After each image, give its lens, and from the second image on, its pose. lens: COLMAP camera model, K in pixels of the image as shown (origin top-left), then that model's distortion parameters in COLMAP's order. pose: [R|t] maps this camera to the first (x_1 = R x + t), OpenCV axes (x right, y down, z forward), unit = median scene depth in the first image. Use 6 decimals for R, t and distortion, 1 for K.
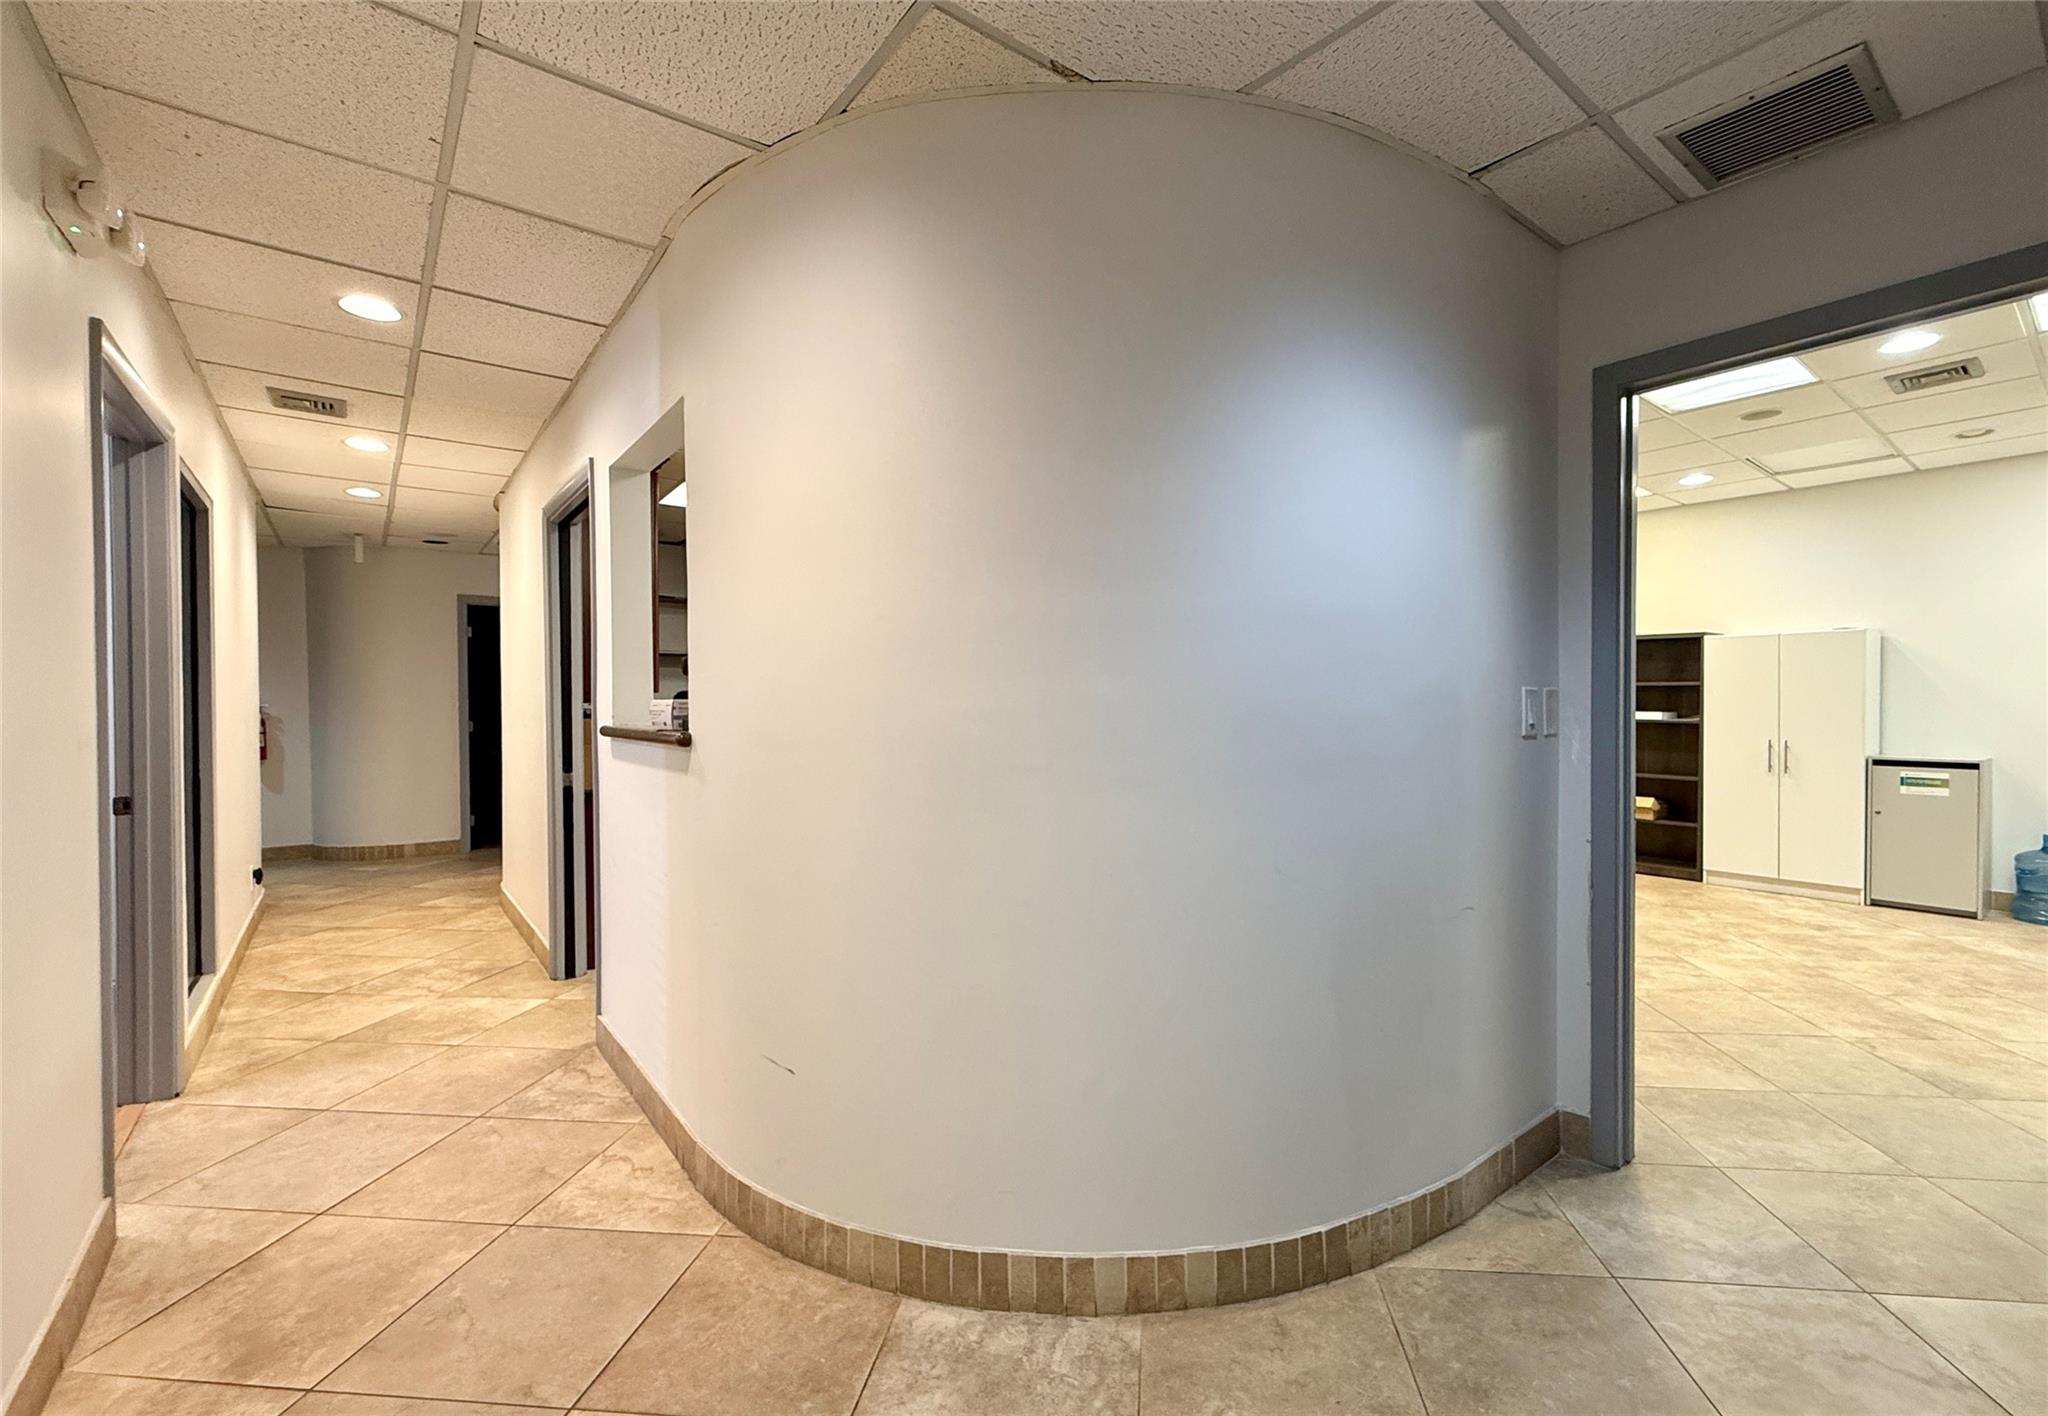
lens RADIAL K [[875.4, 0, 1024.0], [0, 875.4, 708.0], [0, 0, 1]] dist [0.009567, 0.000090]
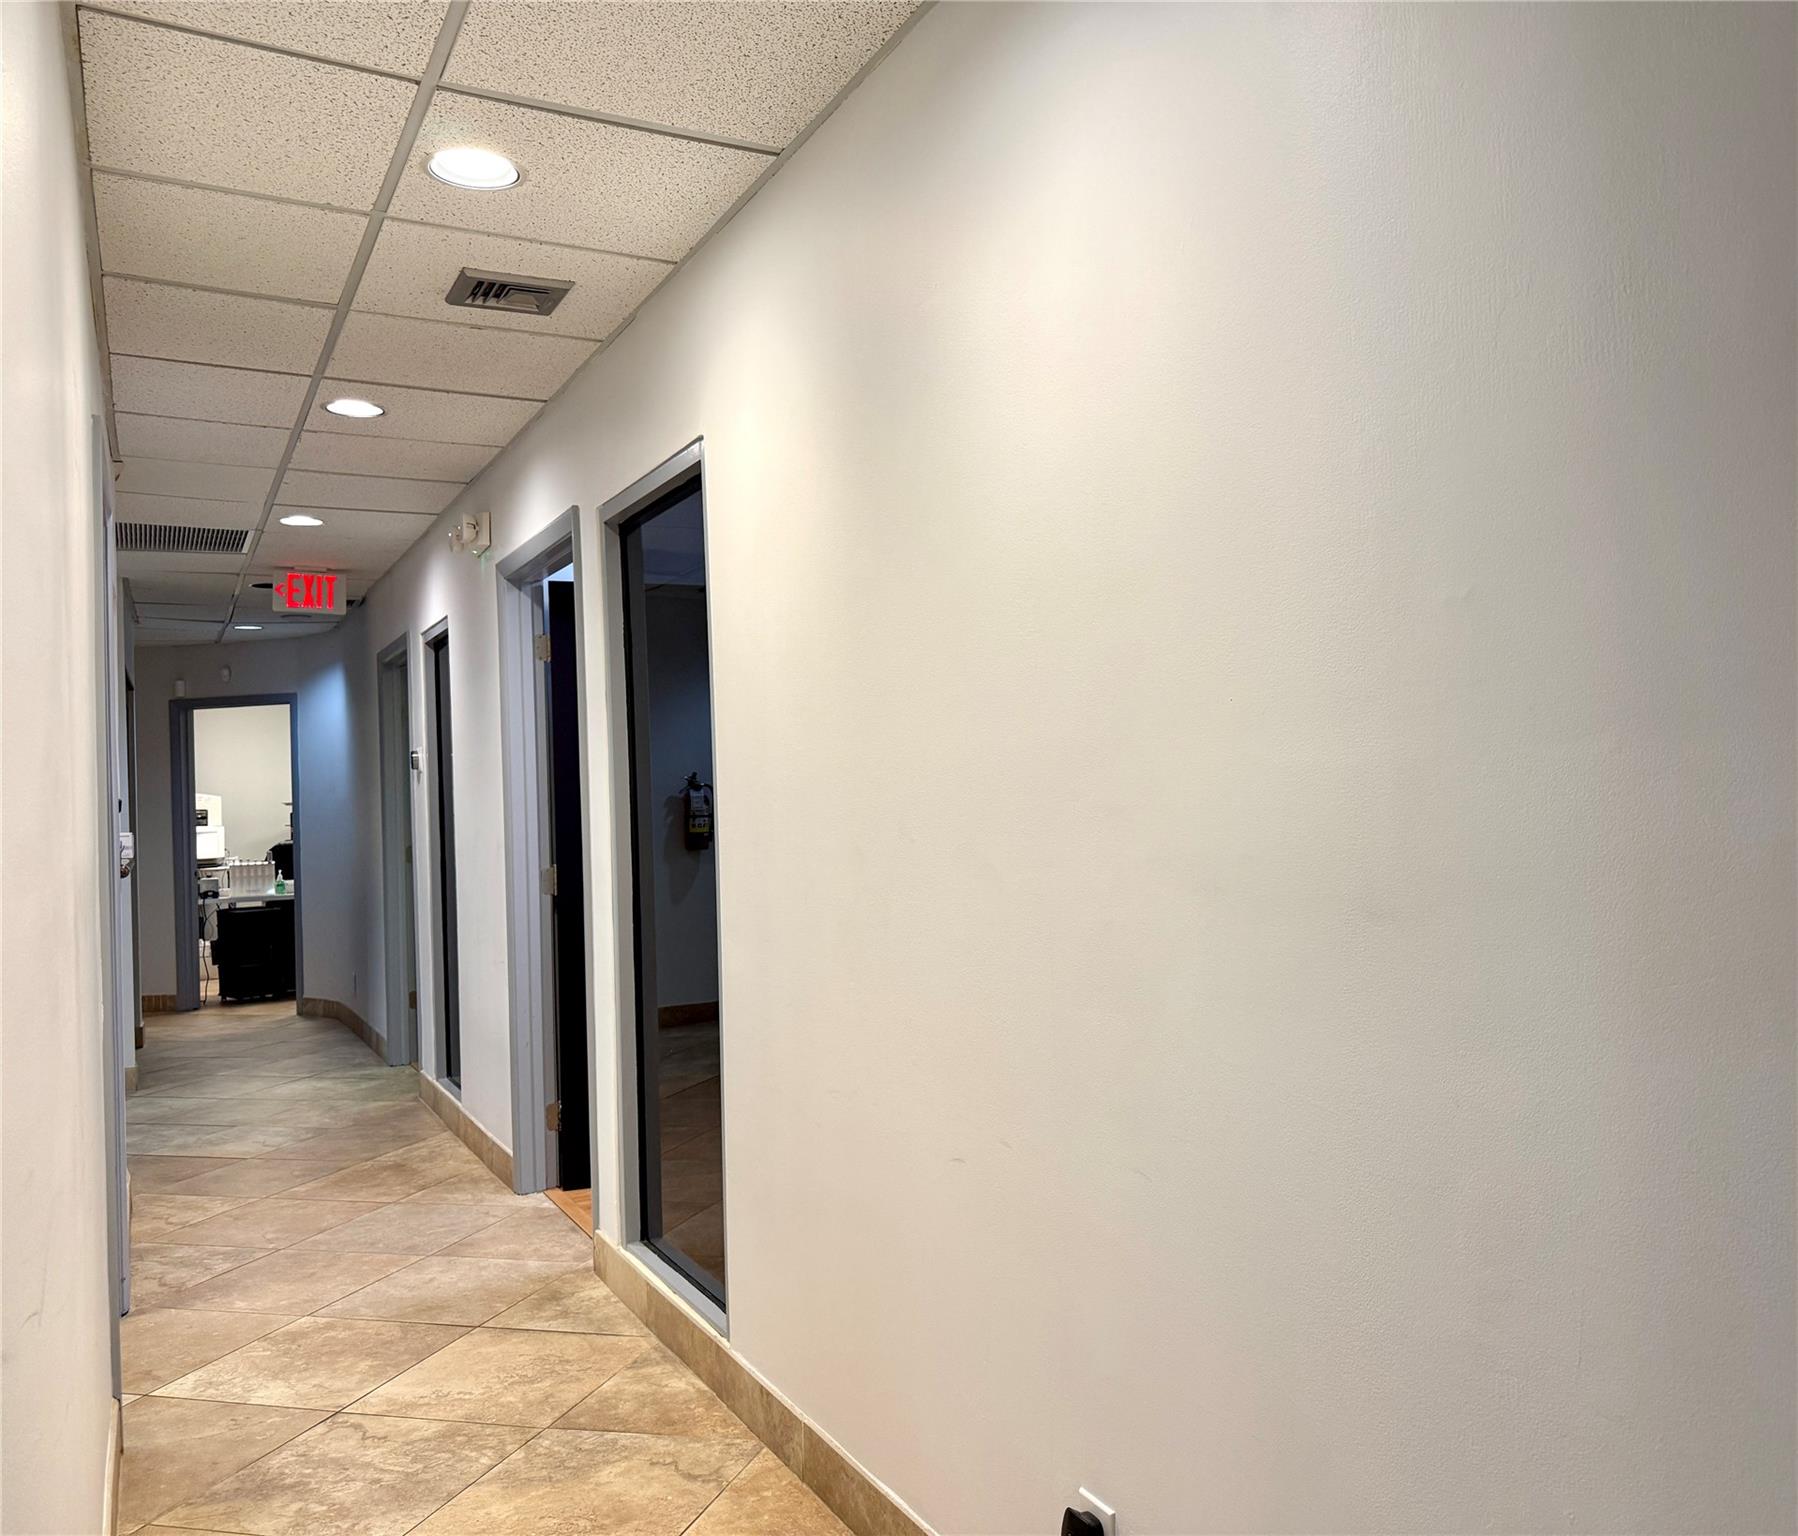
lens RADIAL K [[1381.5, 0, 899.0], [0, 1381.5, 768.0], [0, 0, 1]] dist [0.010463, 0.006659]
pose [[-0.987103, 0.045526, 0.153474, -1.256680], [0.044922, 0.998963, -0.007397, -0.027629], [-0.153652, -0.000408, -0.988125, 1.951042]]
